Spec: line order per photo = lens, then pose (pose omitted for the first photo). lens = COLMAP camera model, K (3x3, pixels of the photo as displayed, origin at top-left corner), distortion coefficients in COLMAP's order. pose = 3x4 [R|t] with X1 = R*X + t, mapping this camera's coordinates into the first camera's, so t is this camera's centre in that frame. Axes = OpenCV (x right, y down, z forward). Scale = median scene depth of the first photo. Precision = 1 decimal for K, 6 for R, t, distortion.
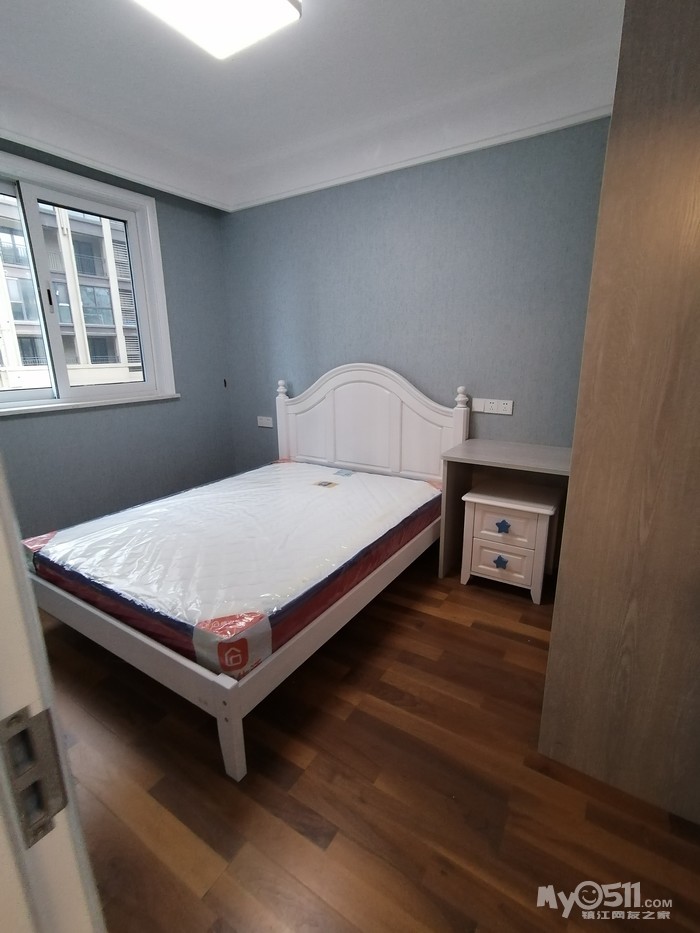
lens RADIAL K [[442.3, 0, 350.0], [0, 442.3, 466.5], [0, 0, 1]] dist [-0.057889, 0.042524]
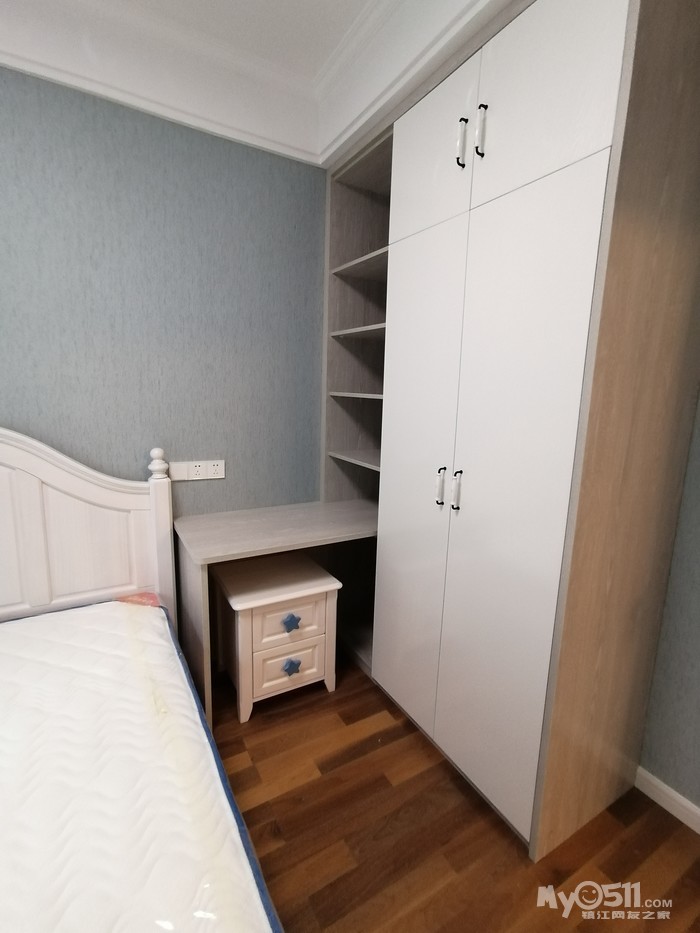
lens RADIAL K [[442.3, 0, 350.0], [0, 442.3, 466.5], [0, 0, 1]] dist [-0.057889, 0.042524]
pose [[0.451478, -0.133841, 0.882187, -0.247170], [0.192190, 0.980066, 0.050333, -0.149556], [-0.871338, 0.146823, 0.468201, 0.483127]]
